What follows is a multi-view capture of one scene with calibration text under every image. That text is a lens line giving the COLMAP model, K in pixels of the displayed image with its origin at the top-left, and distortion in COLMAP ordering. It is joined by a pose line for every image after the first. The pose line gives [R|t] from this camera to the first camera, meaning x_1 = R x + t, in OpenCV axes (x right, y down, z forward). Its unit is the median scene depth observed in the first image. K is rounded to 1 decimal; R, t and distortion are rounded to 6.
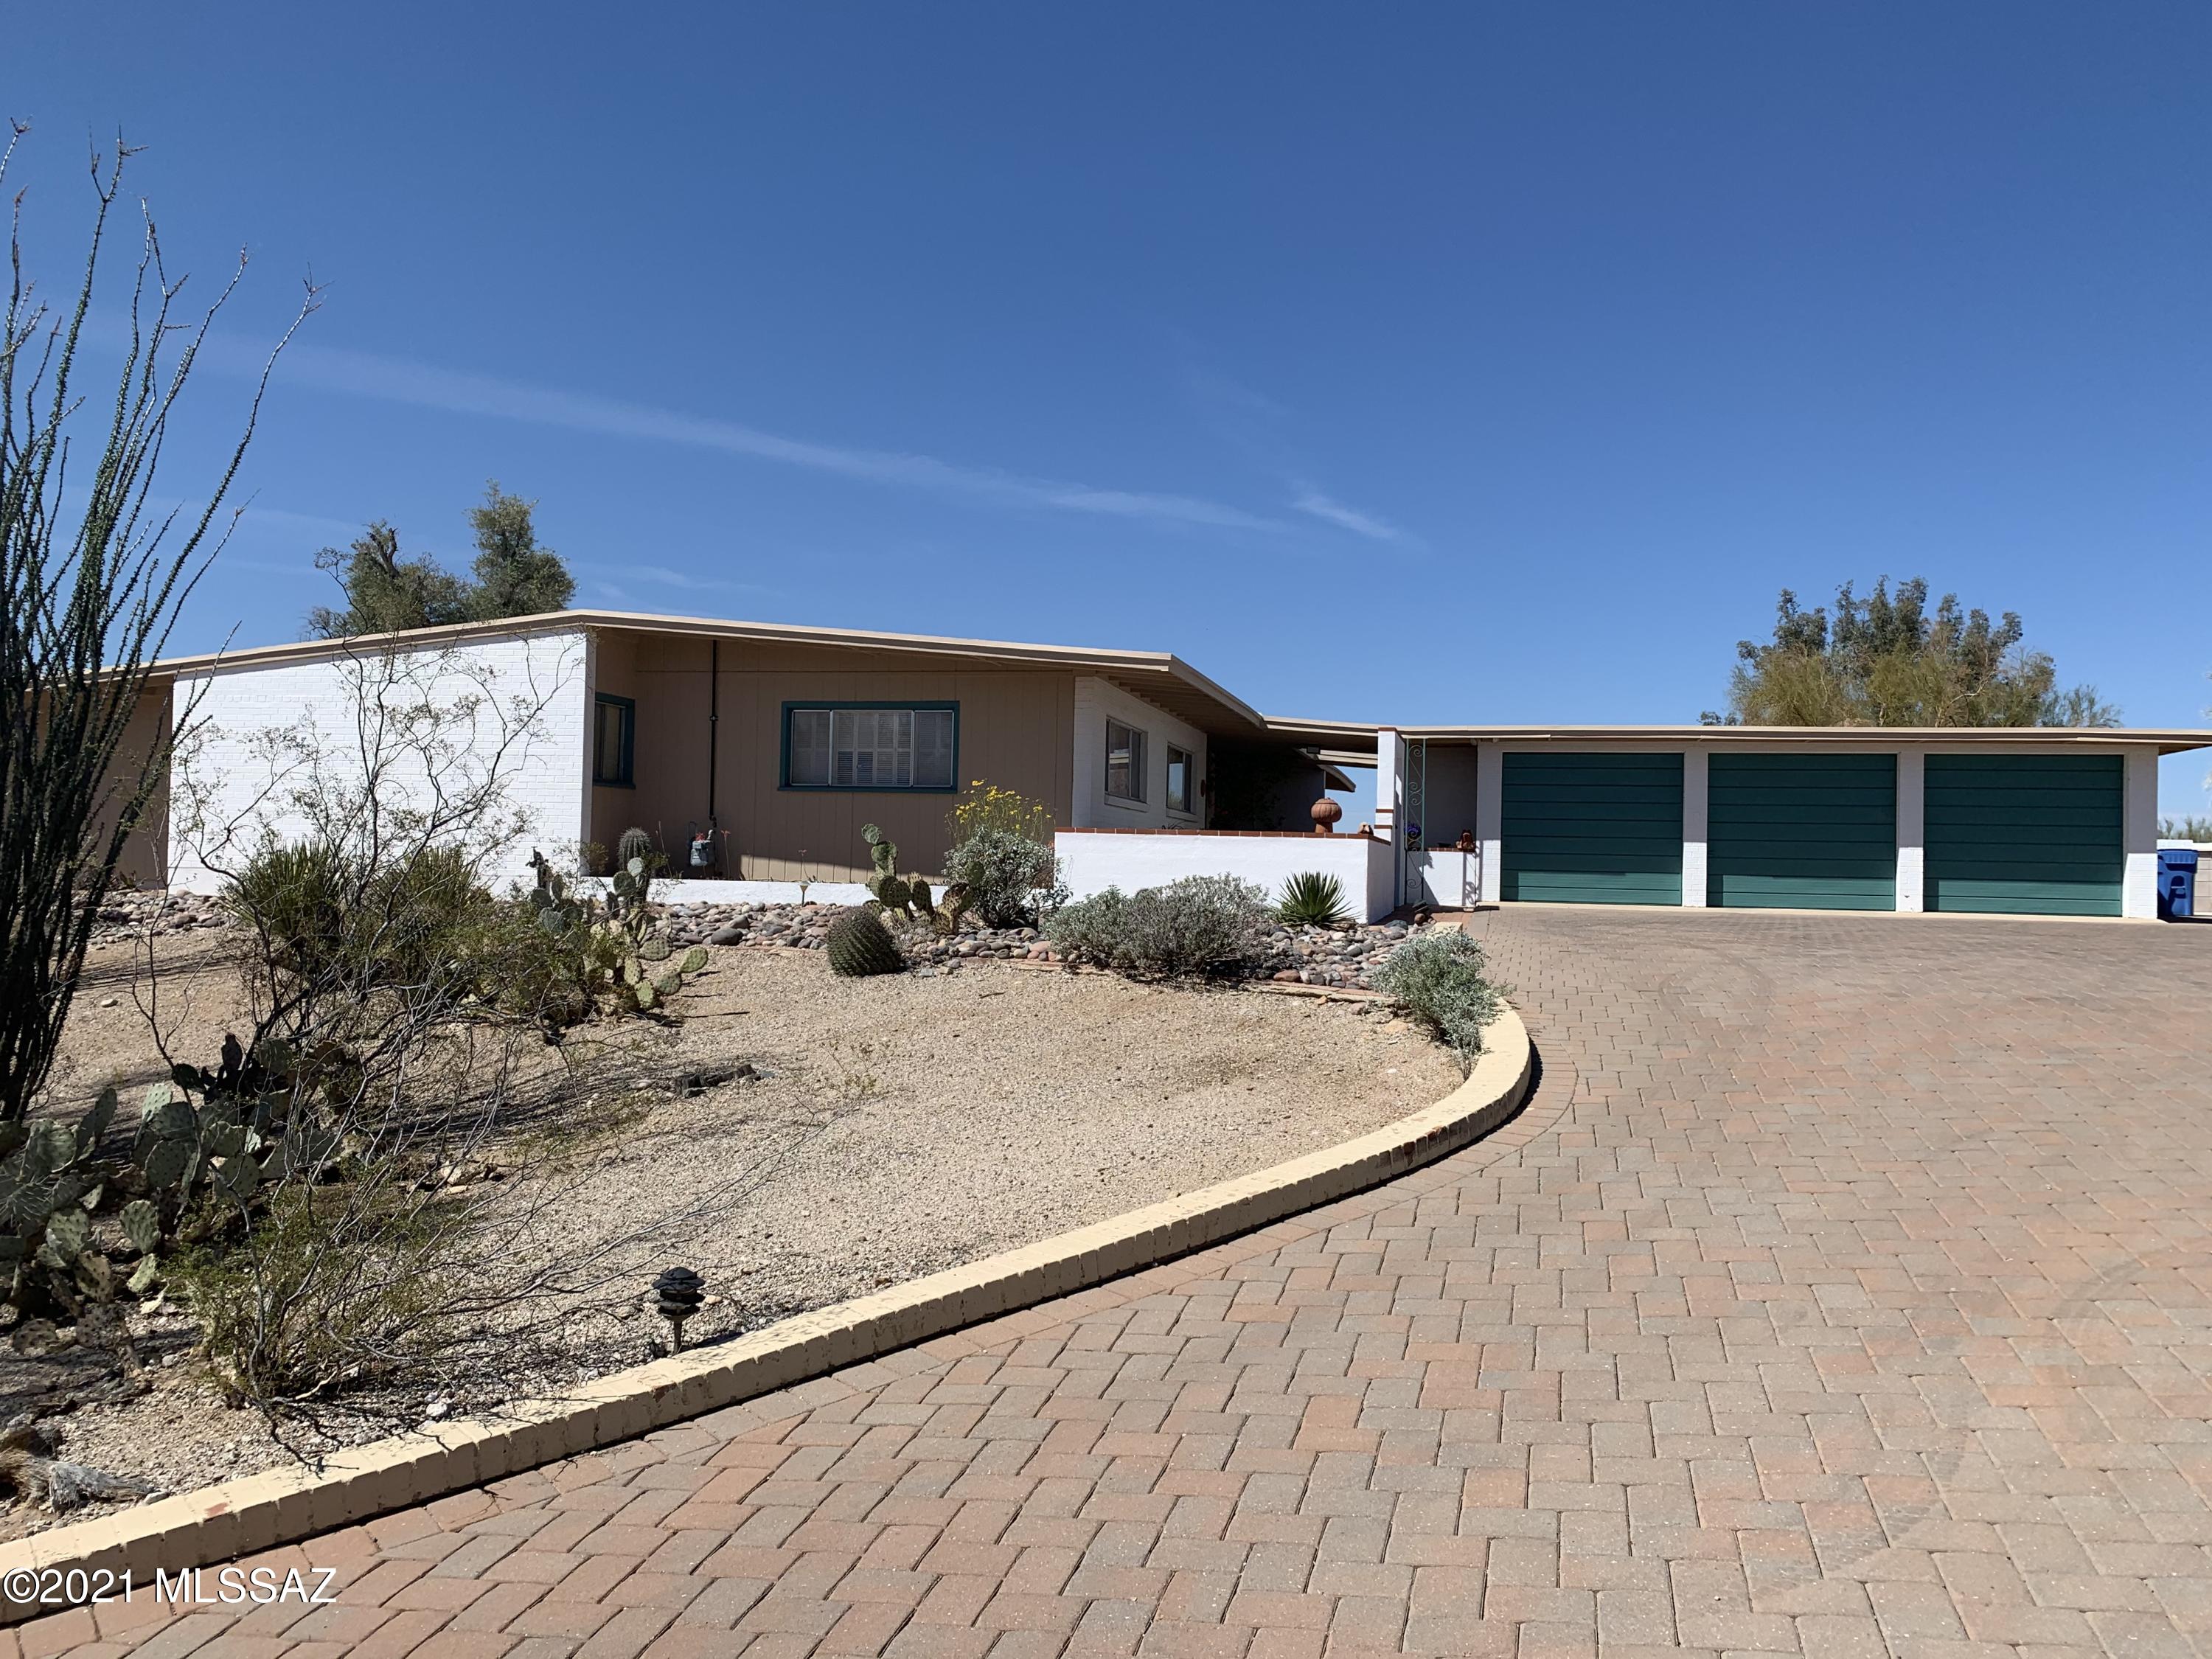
lens RADIAL K [[1669.5, 0, 1106.0], [0, 1669.5, 829.5], [0, 0, 1]] dist [0.002802, -0.001001]
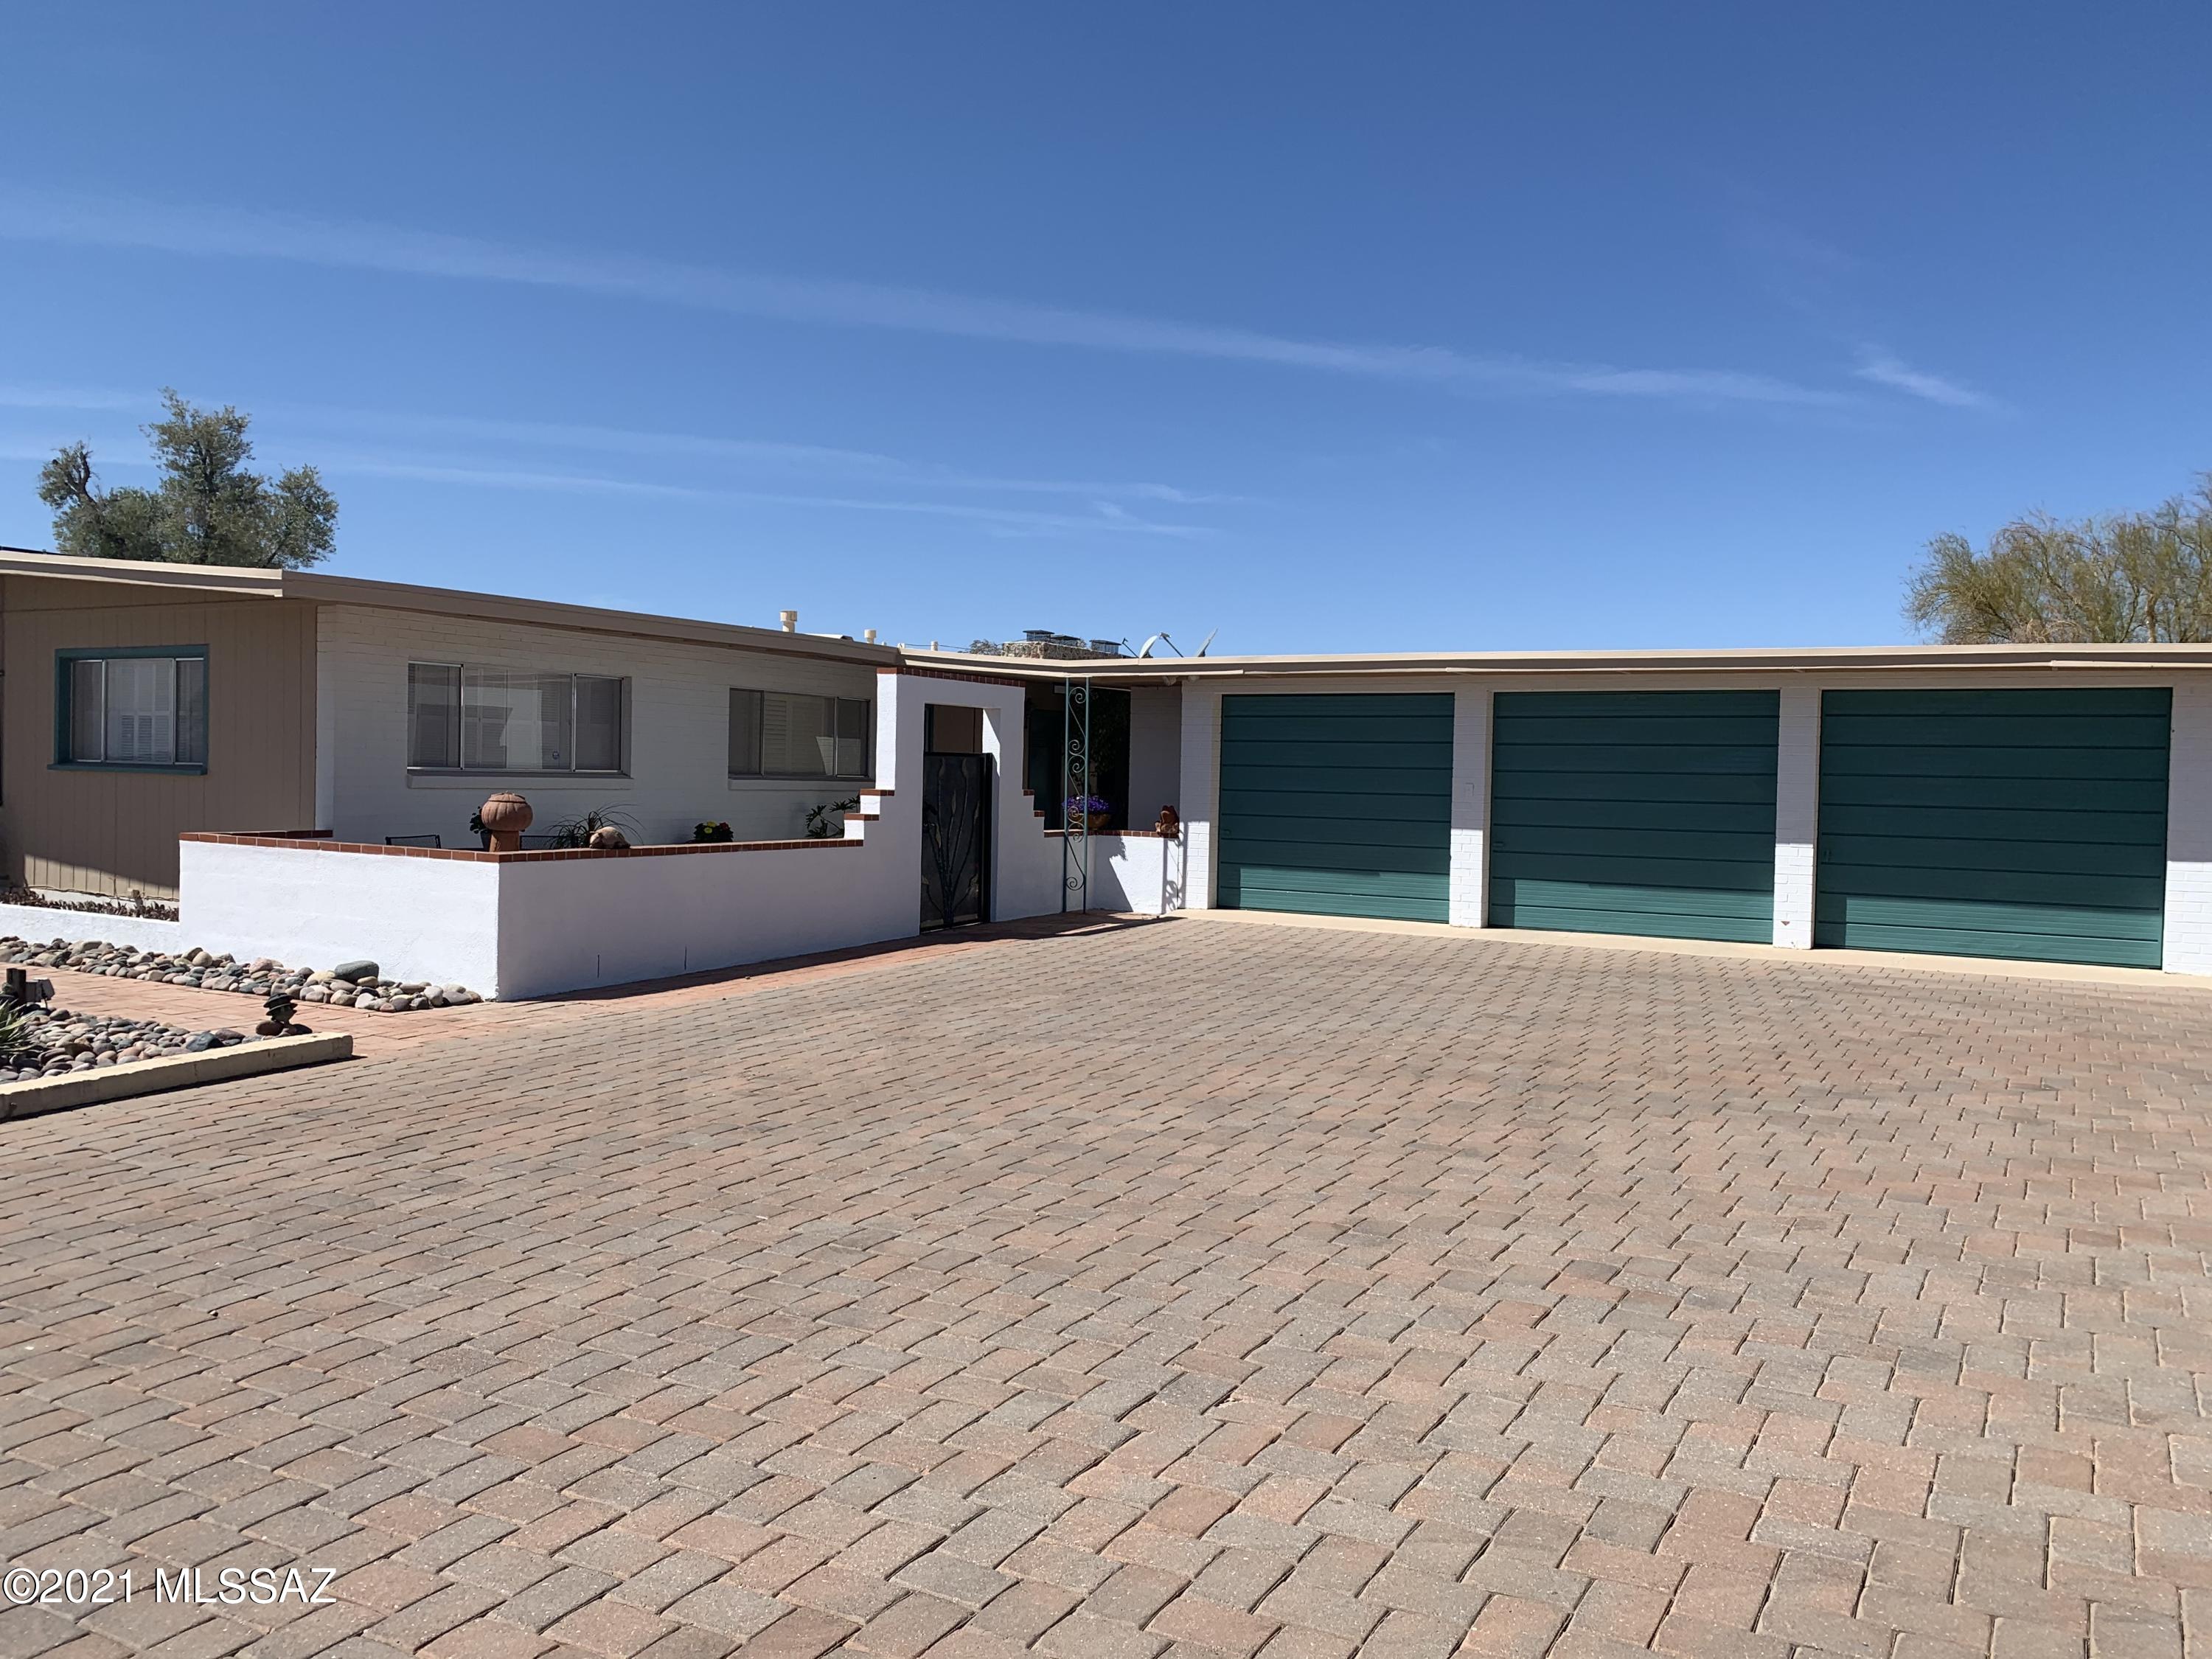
lens RADIAL K [[1701.3, 0, 1109.6], [0, 1701.3, 875.9], [0, 0, 1]] dist [0.126795, -0.291881]
pose [[0.956877, 0.016632, -0.290016, 0.401185], [0.005244, 0.997208, 0.074492, -0.024034], [0.290446, -0.072801, 0.954118, 0.310989]]
